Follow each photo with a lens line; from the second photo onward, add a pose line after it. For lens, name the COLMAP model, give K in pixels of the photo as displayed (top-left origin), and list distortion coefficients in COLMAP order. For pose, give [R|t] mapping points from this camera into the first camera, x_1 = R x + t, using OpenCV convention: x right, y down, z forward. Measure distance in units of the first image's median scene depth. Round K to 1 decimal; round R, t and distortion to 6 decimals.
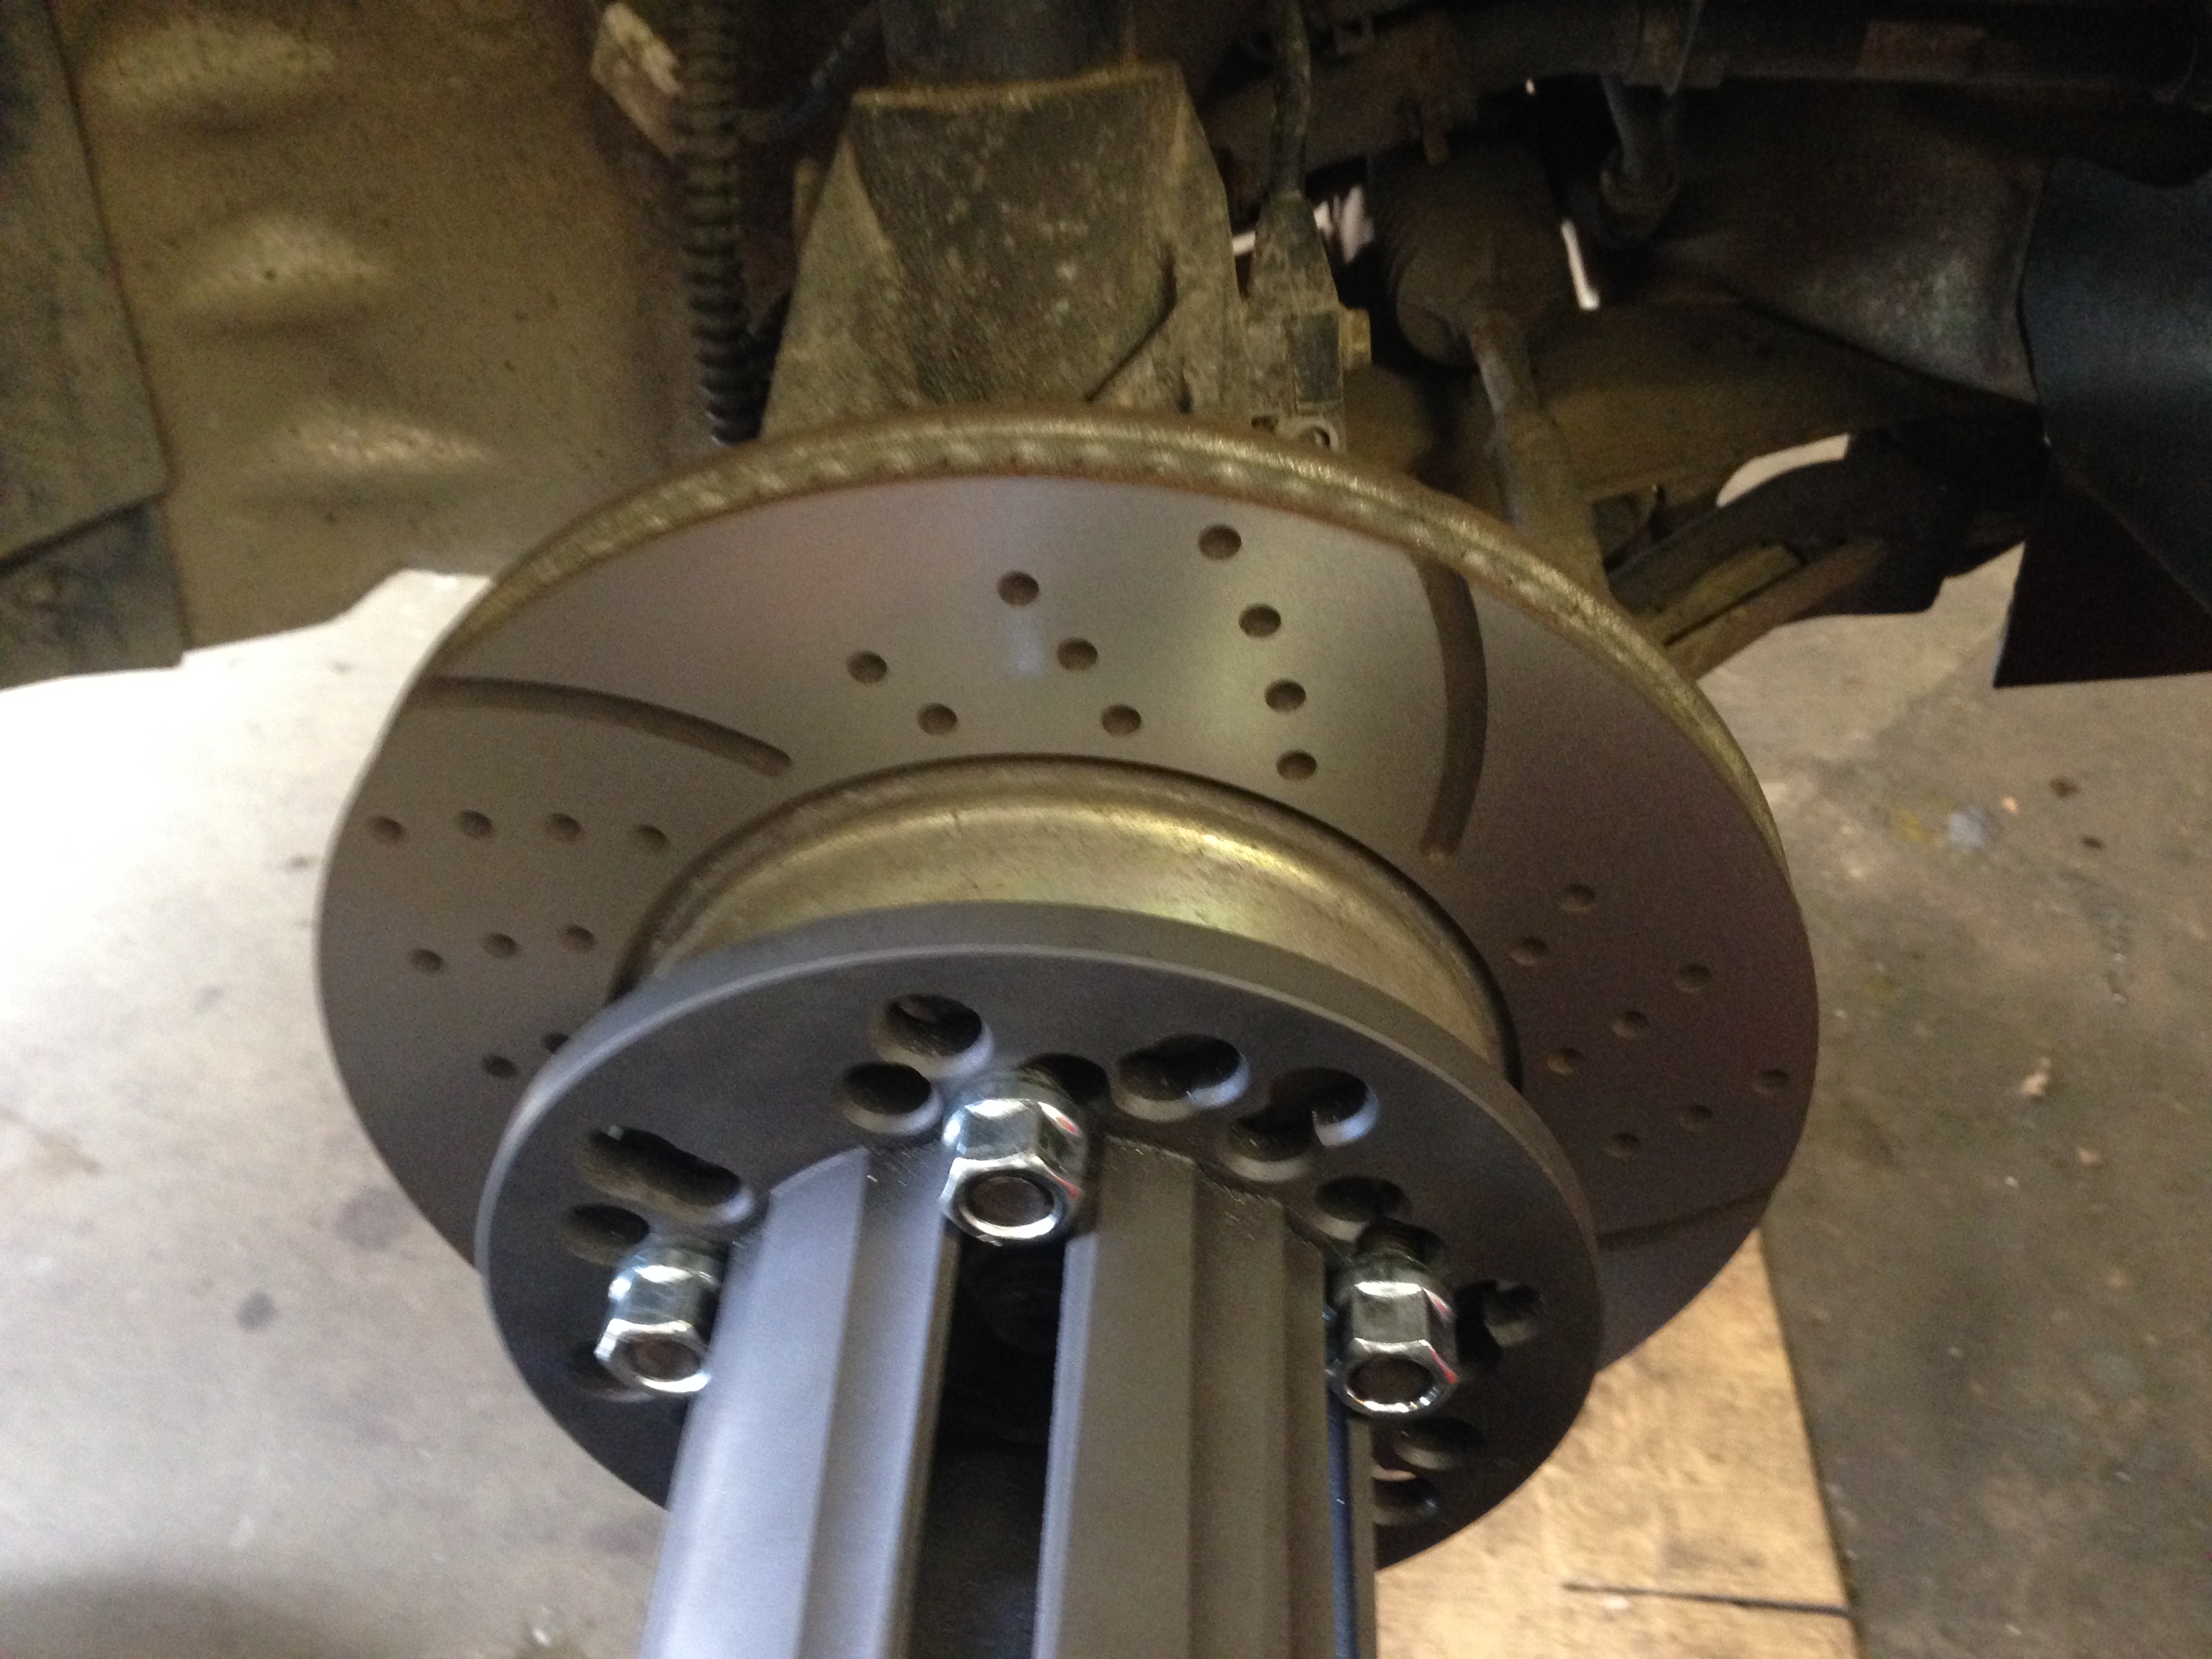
lens RADIAL K [[2114.8, 0, 1113.9], [0, 2114.8, 835.8], [0, 0, 1]] dist [-0.067148, 0.000000]
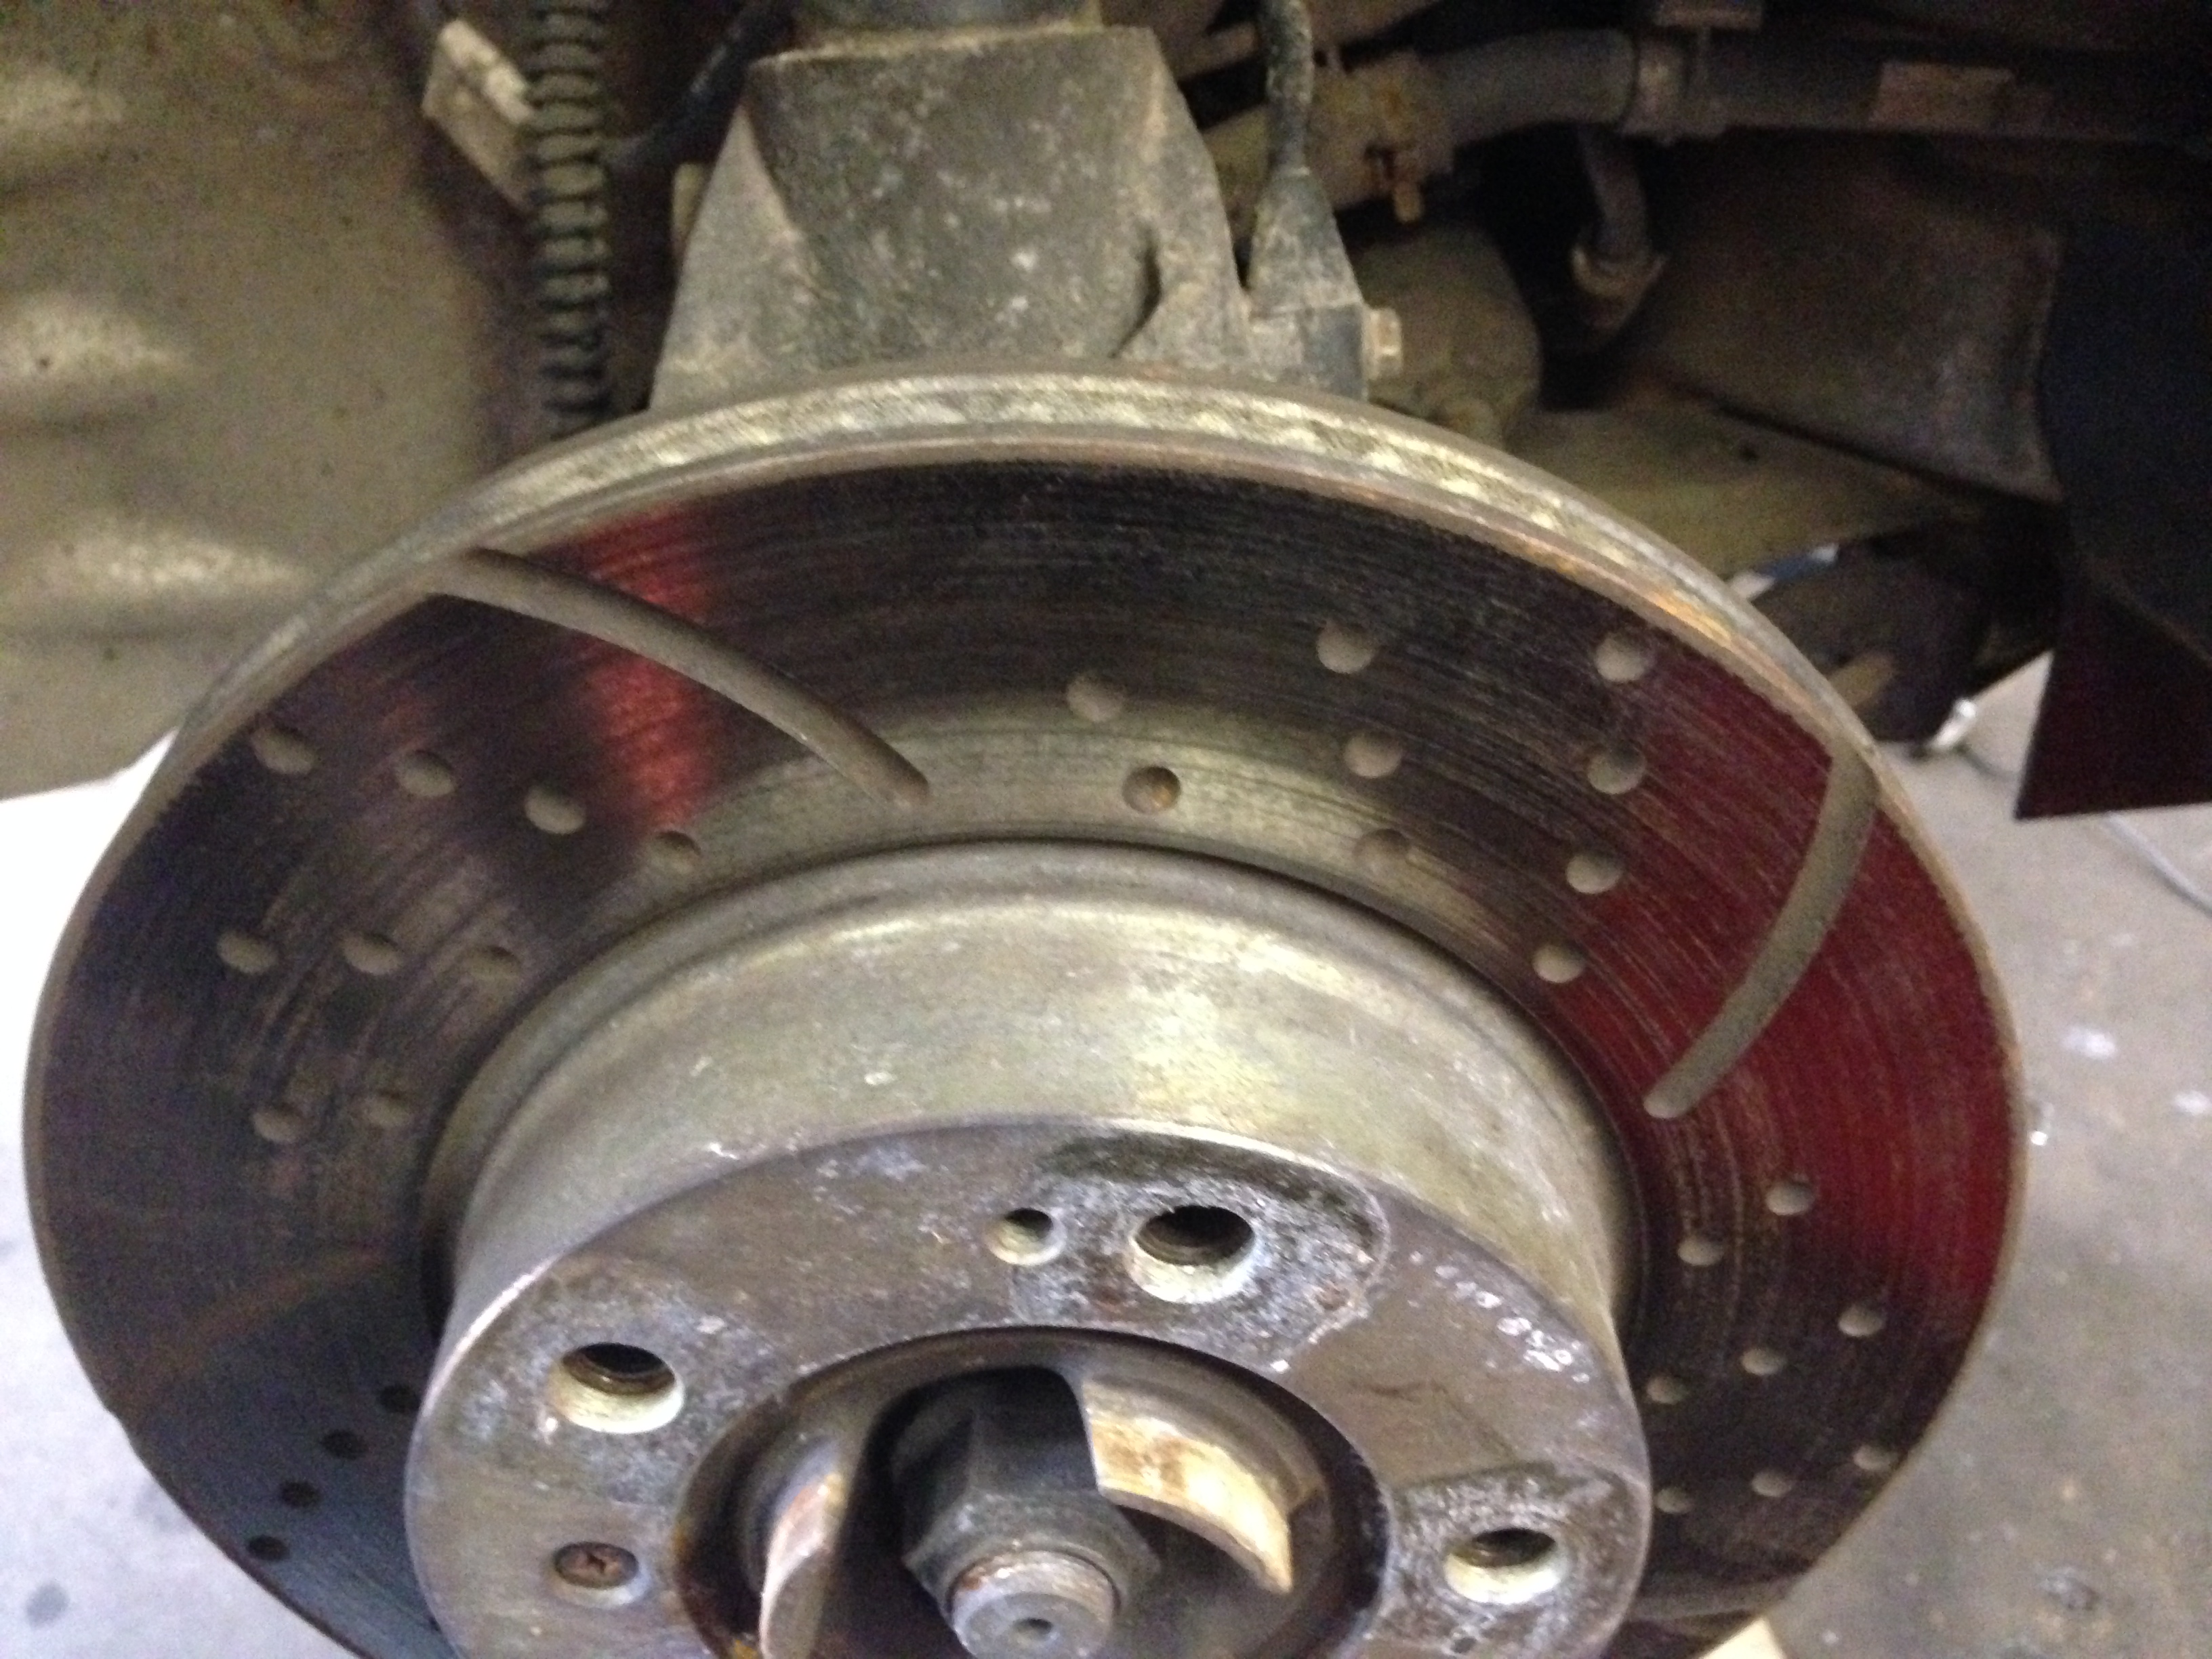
lens RADIAL K [[2114.8, 0, 1097.6], [0, 2114.8, 820.1], [0, 0, 1]] dist [-0.067148, 0.000000]
pose [[0.997731, -0.018626, 0.064700, -0.049244], [0.026094, 0.992840, -0.116571, 0.035971], [-0.062066, 0.117994, 0.991073, 0.227911]]
